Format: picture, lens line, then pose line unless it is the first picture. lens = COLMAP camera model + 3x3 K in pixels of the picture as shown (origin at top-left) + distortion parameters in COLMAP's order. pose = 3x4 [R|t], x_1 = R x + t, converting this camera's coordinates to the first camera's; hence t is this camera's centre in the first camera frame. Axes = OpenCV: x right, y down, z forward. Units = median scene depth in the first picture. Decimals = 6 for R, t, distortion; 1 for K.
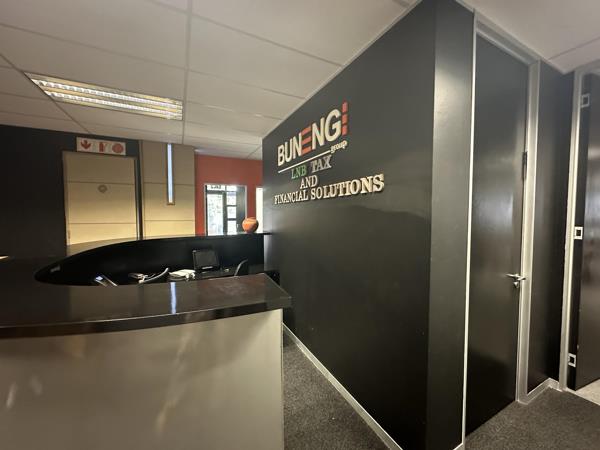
lens RADIAL K [[239.2, 0, 300.5], [0, 239.2, 223.5], [0, 0, 1]] dist [-0.000920, 0.000463]
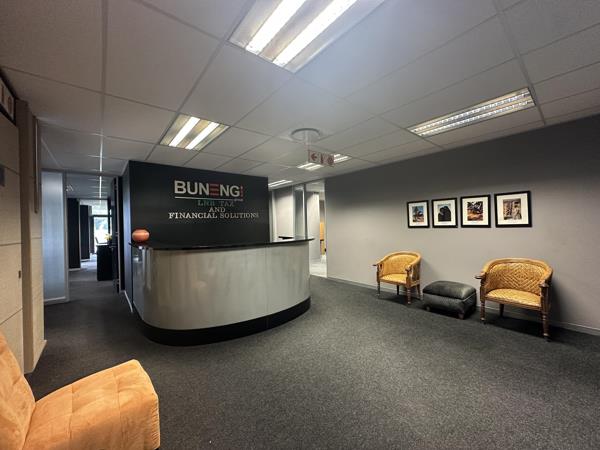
lens RADIAL K [[239.2, 0, 300.5], [0, 239.2, 223.5], [0, 0, 1]] dist [-0.000920, 0.000463]
pose [[-0.229879, 0.012874, 0.973134, -2.308914], [0.070091, 0.997535, 0.003360, -0.006693], [-0.970692, 0.068980, -0.230215, 0.821441]]
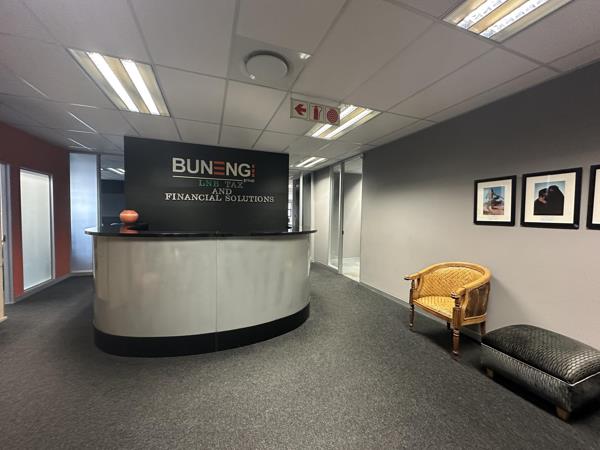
lens RADIAL K [[239.2, 0, 300.5], [0, 239.2, 223.5], [0, 0, 1]] dist [-0.000920, 0.000463]
pose [[0.101048, -0.035947, 0.994232, -1.842040], [0.028890, 0.999032, 0.033185, 0.032931], [-0.994462, 0.025370, 0.101989, 0.225837]]
